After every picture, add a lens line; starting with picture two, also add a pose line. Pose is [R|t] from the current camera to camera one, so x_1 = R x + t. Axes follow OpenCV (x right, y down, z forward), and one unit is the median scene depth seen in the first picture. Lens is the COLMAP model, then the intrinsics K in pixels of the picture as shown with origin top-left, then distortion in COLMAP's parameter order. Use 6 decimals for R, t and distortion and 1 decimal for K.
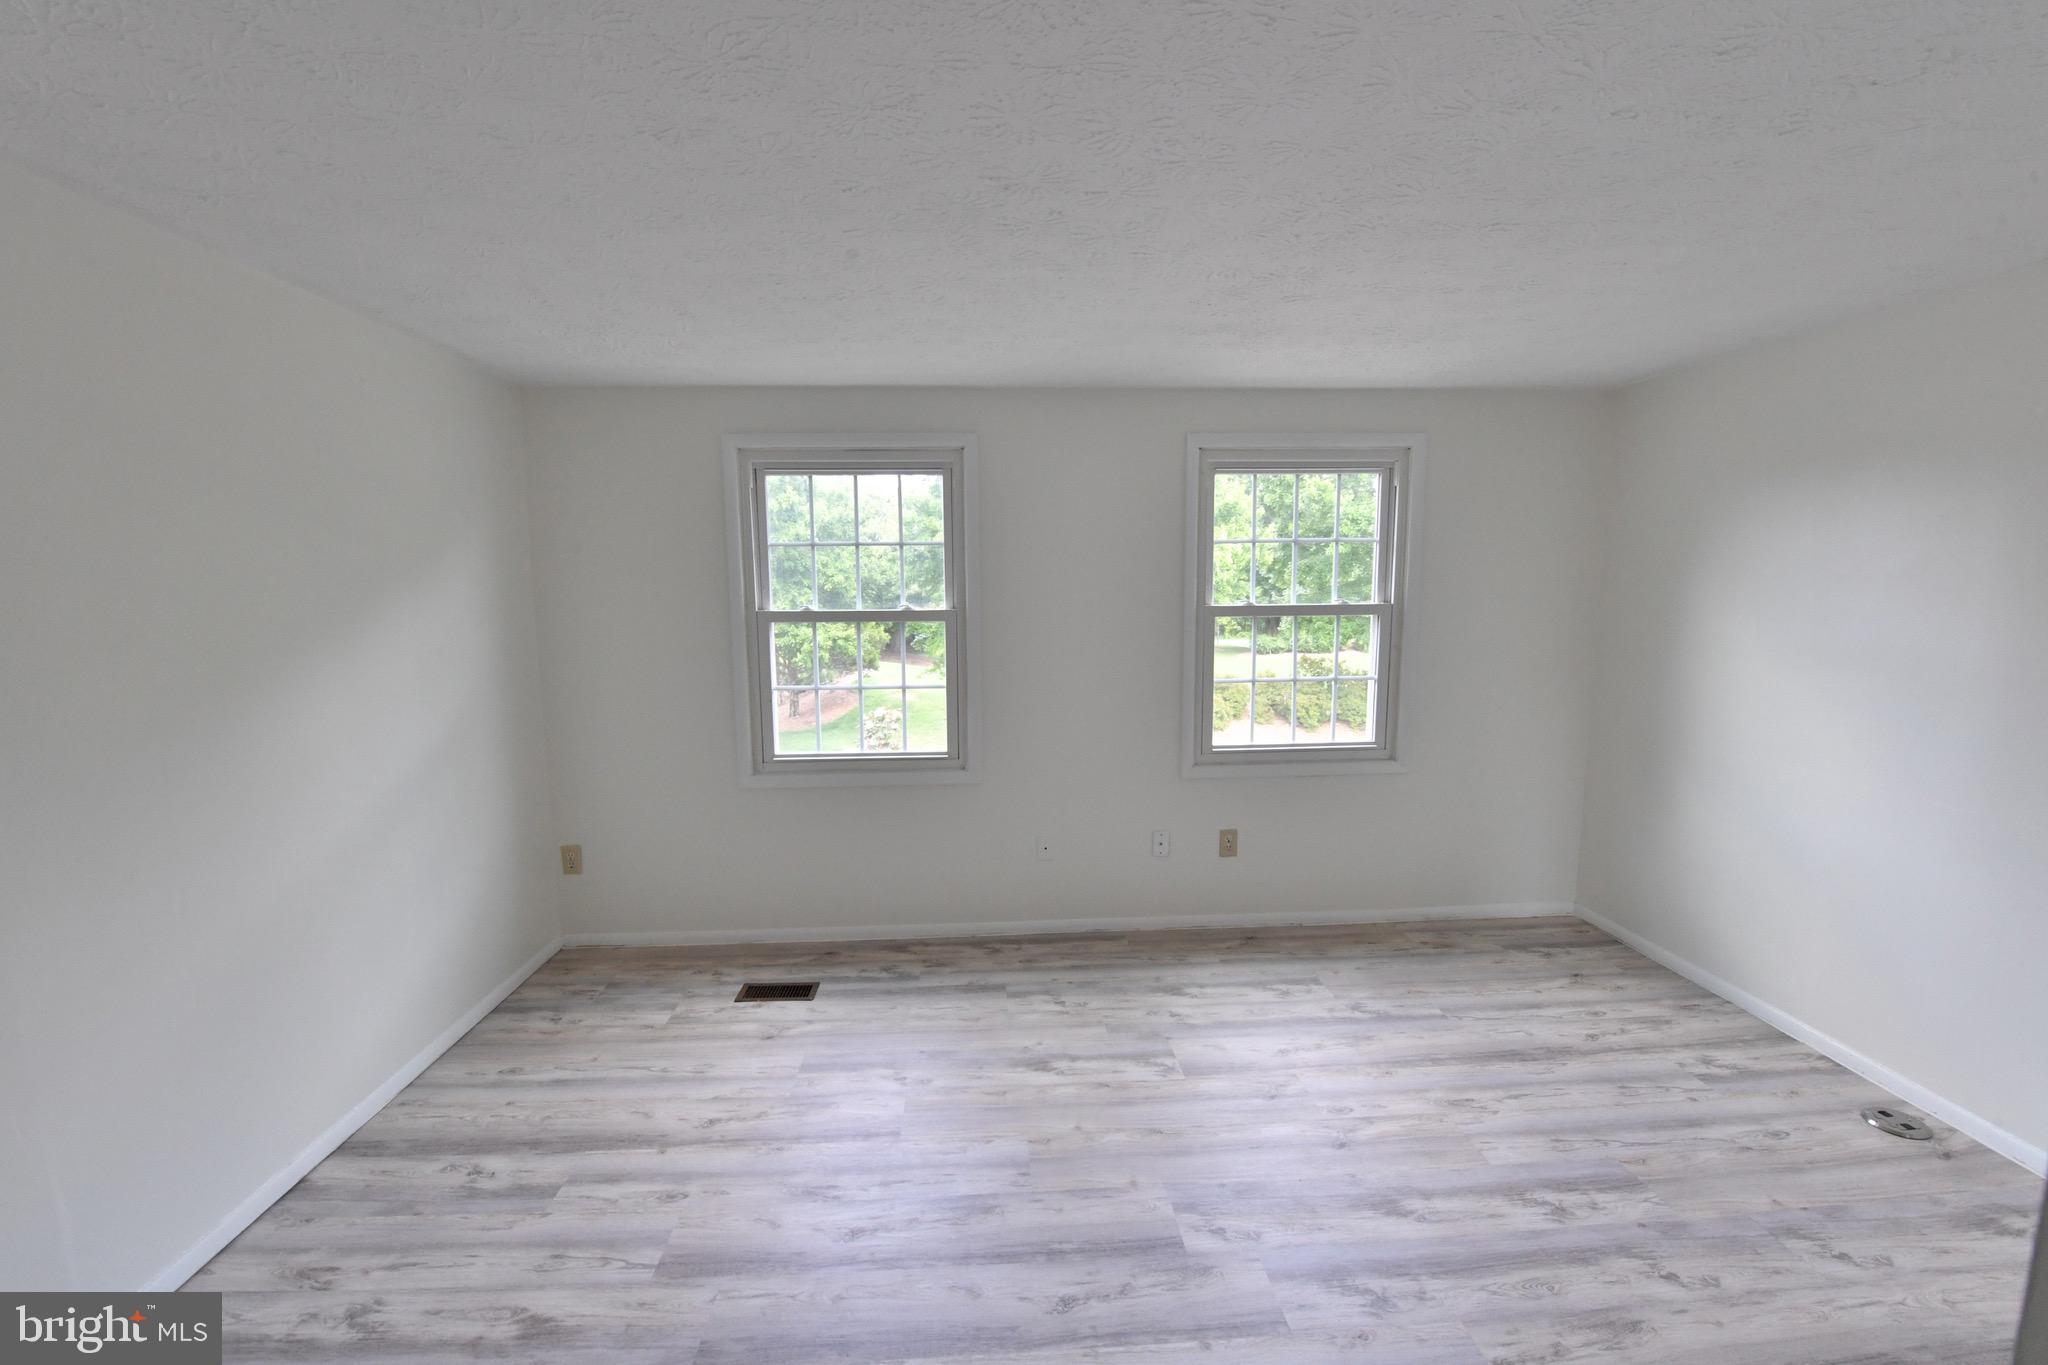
lens RADIAL K [[823.0, 0, 1016.2], [0, 823.0, 691.6], [0, 0, 1]] dist [-0.013372, -0.002474]
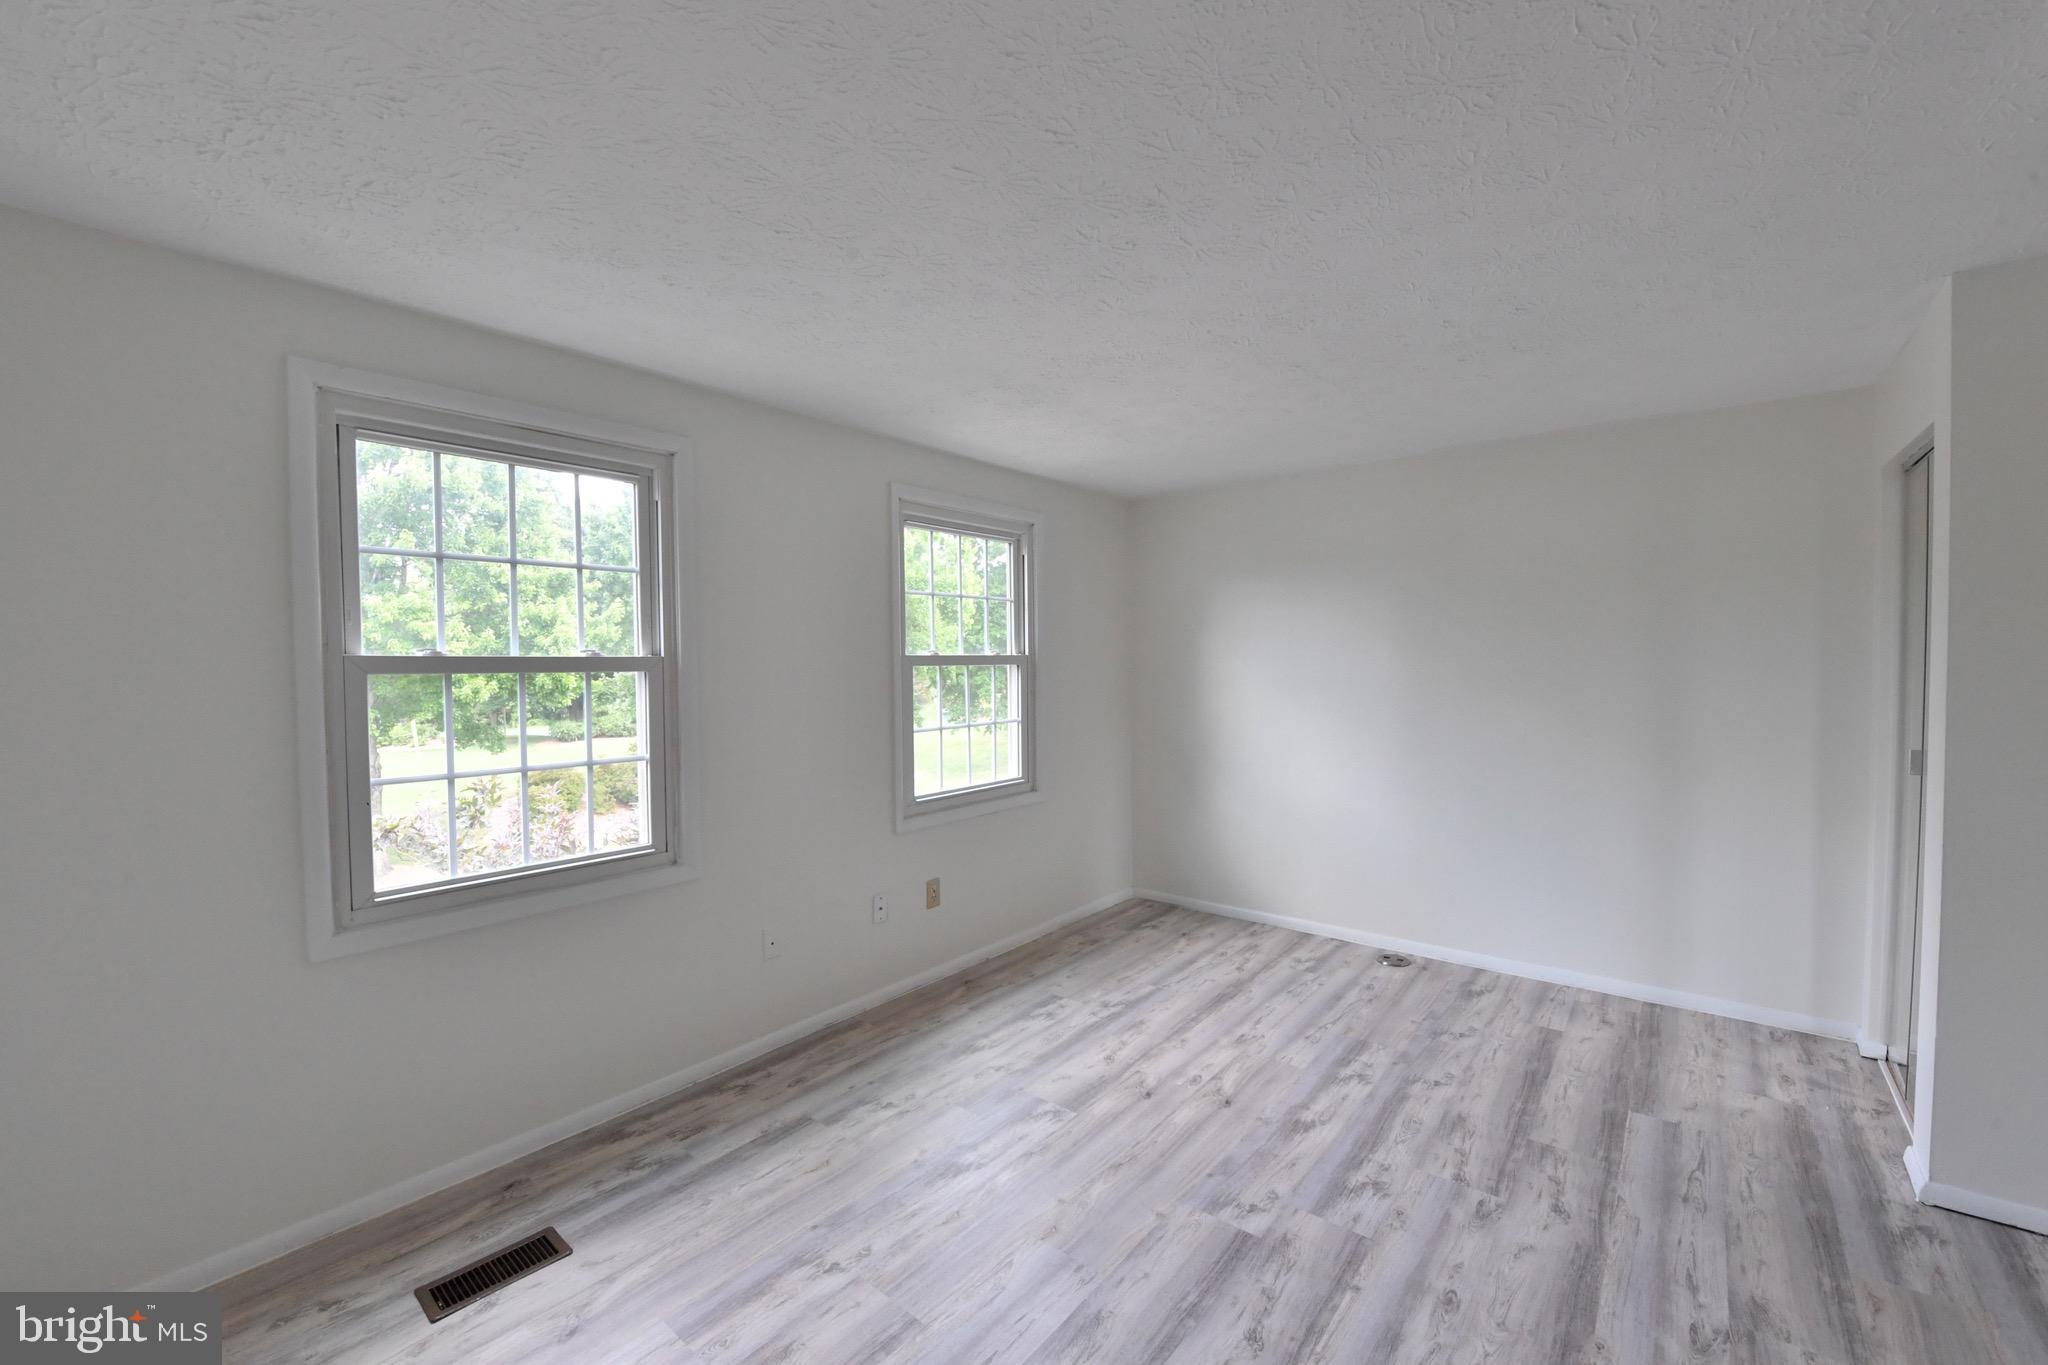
lens RADIAL K [[823.0, 0, 1016.2], [0, 823.0, 691.6], [0, 0, 1]] dist [-0.013372, -0.002474]
pose [[0.679438, -0.023575, 0.733354, -0.489747], [0.097265, 0.993557, -0.058174, 0.012196], [-0.727258, 0.110855, 0.677353, 0.282542]]
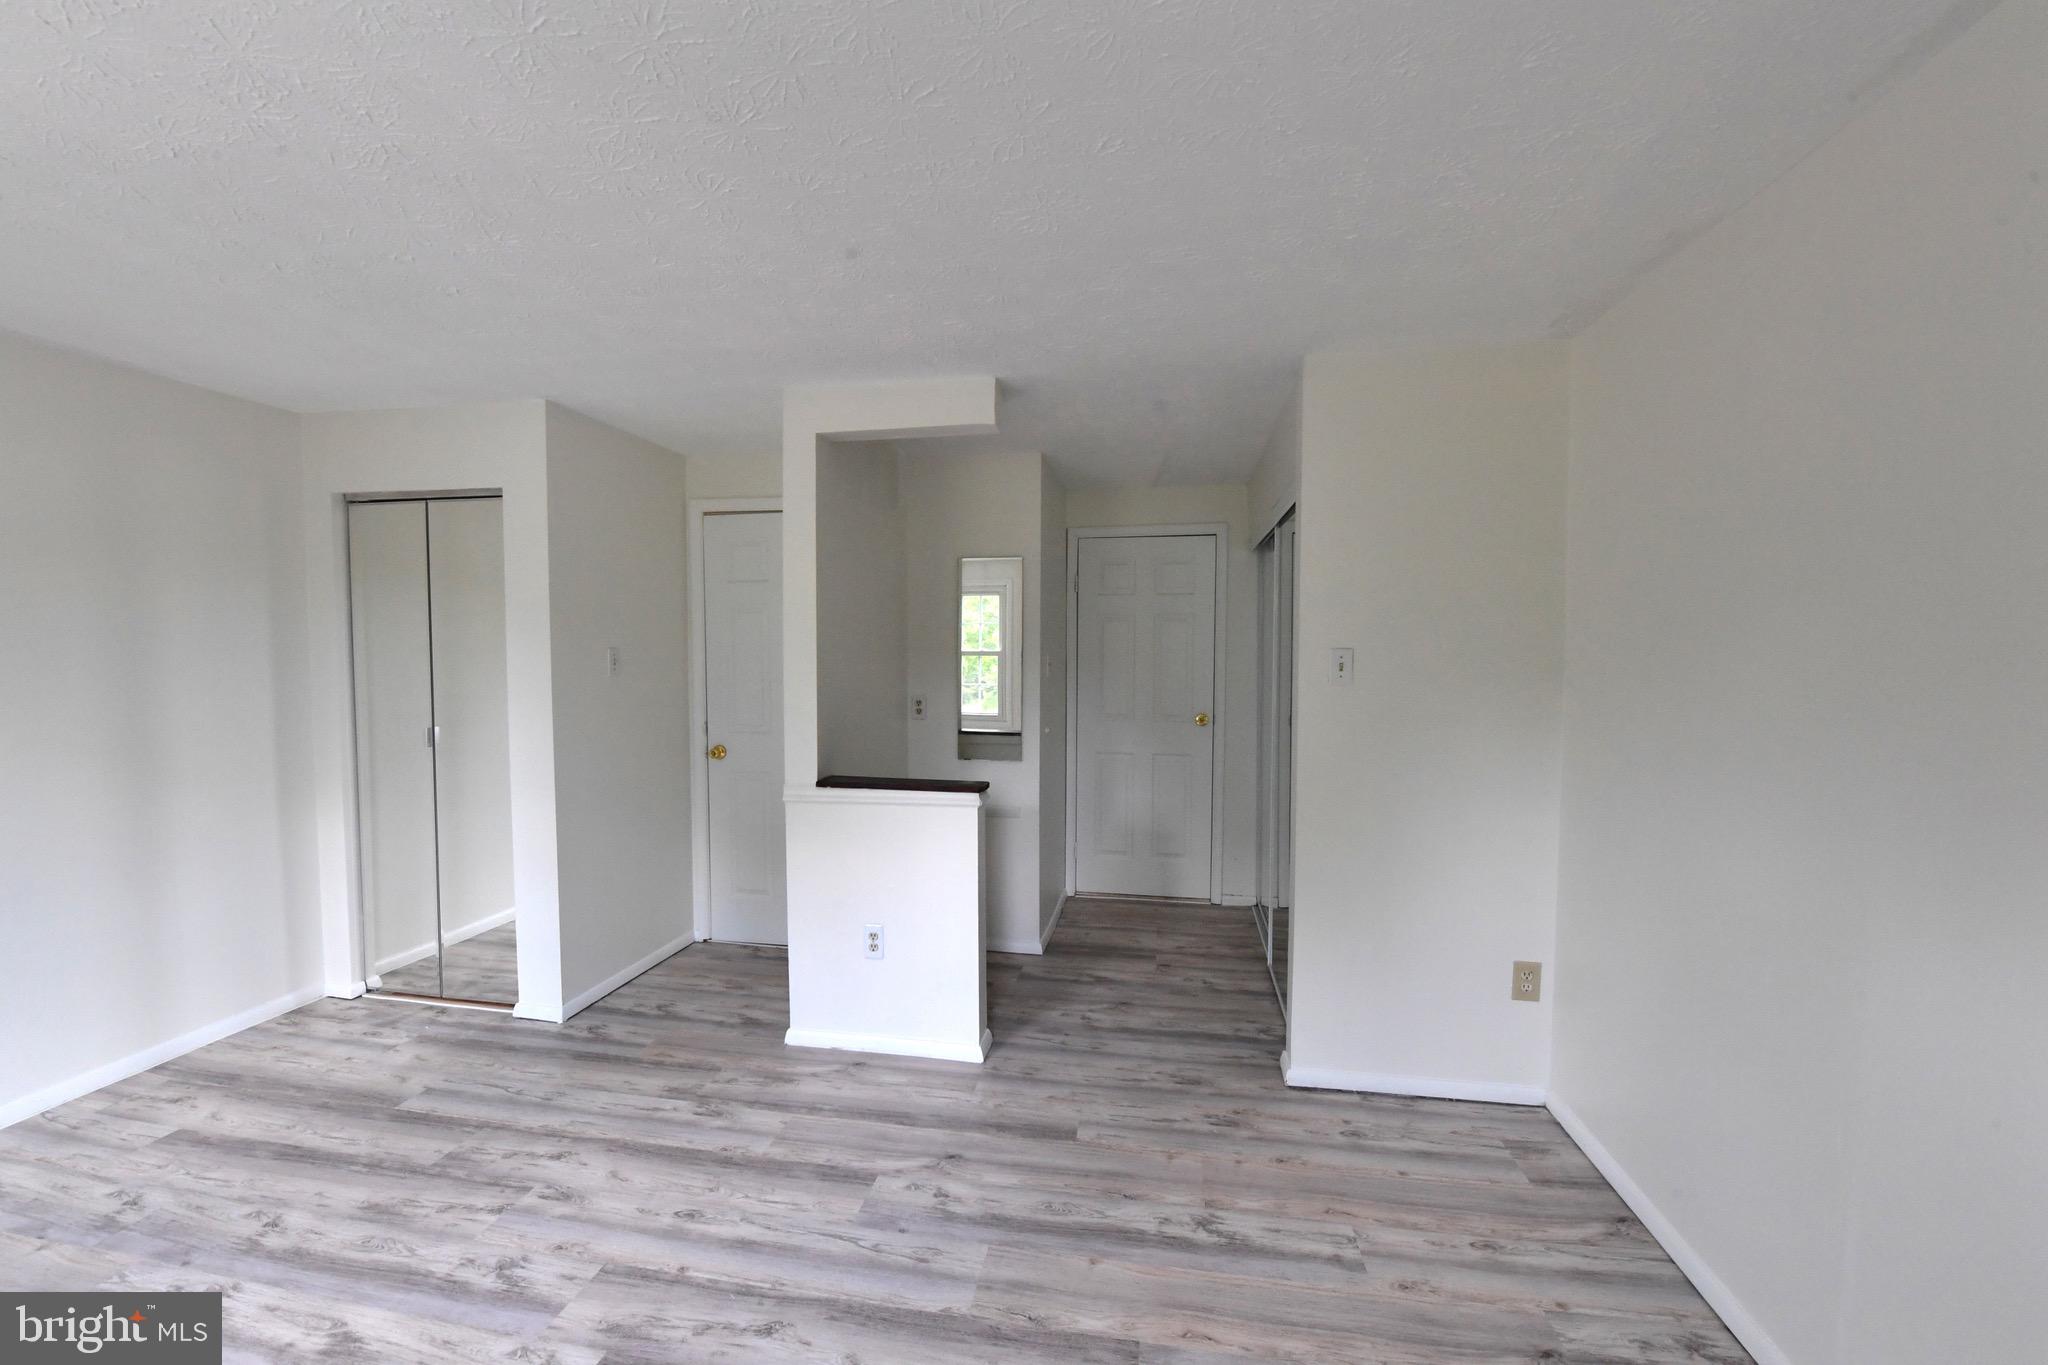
lens RADIAL K [[823.0, 0, 1016.2], [0, 823.0, 691.6], [0, 0, 1]] dist [-0.013372, -0.002474]
pose [[-0.974647, -0.002527, 0.223734, -0.264360], [0.036187, 0.984992, 0.168763, -0.089407], [-0.220803, 0.172581, -0.959928, 1.041852]]
